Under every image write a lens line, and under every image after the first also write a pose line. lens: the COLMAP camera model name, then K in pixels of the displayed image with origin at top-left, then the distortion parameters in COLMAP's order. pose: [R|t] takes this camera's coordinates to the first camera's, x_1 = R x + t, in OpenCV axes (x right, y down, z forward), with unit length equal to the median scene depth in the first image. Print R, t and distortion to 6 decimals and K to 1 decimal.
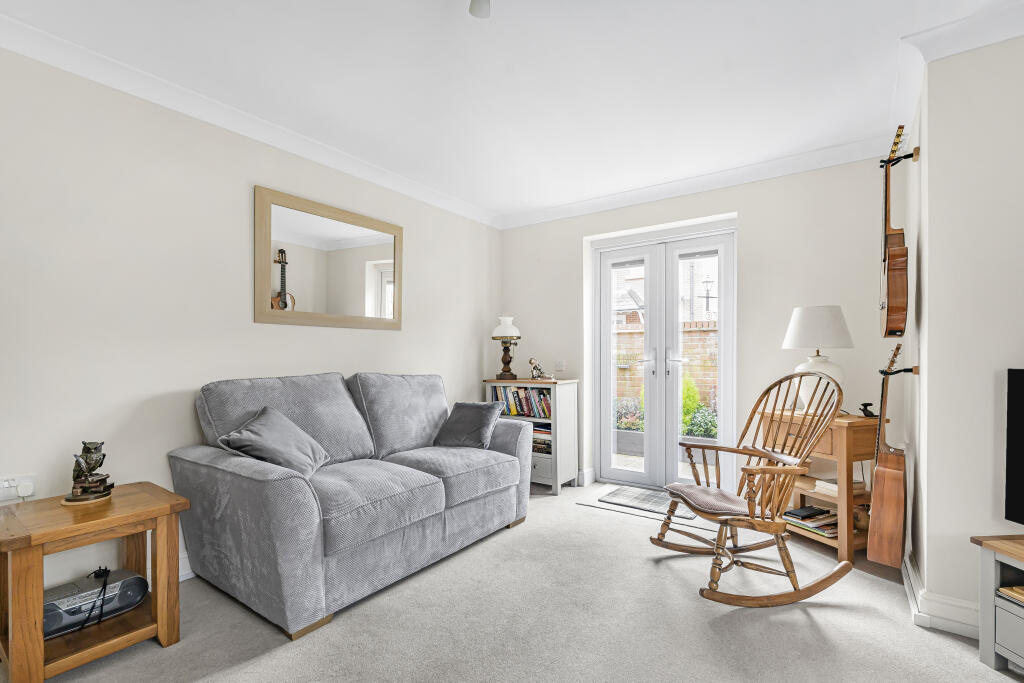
lens RADIAL K [[466.8, 0, 509.3], [0, 466.8, 360.2], [0, 0, 1]] dist [0.000774, -0.000125]
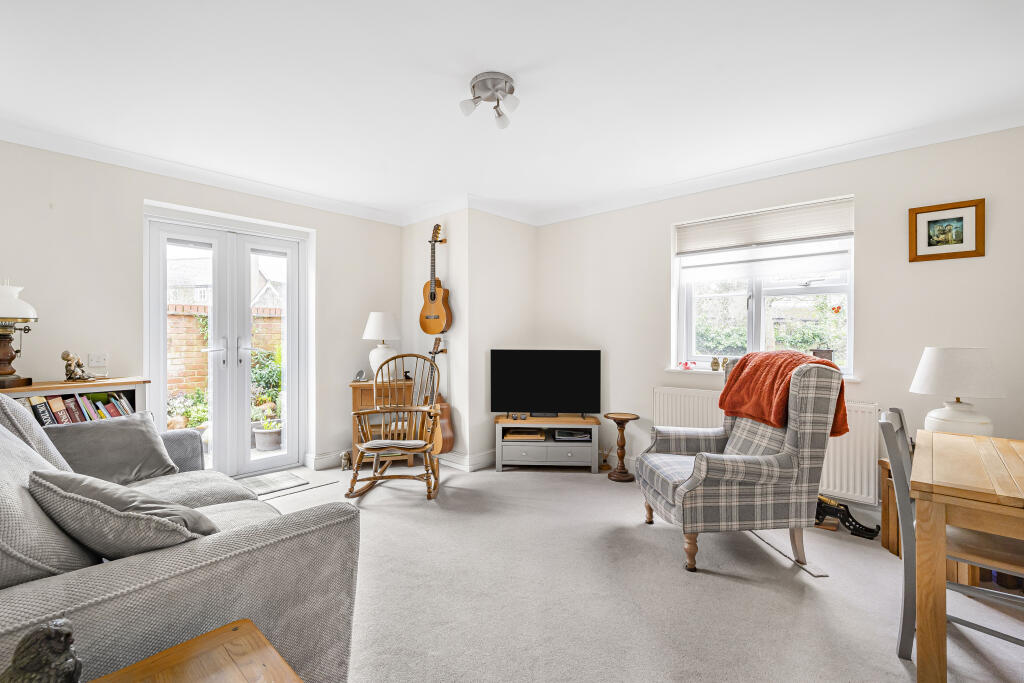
lens RADIAL K [[455.3, 0, 512.0], [0, 455.3, 341.5], [0, 0, 1]] dist [0.000905, -0.000282]
pose [[0.098383, -0.011311, 0.995084, -0.589959], [0.007197, 0.999917, 0.010654, -0.022179], [-0.995123, 0.006113, 0.098456, 0.308942]]
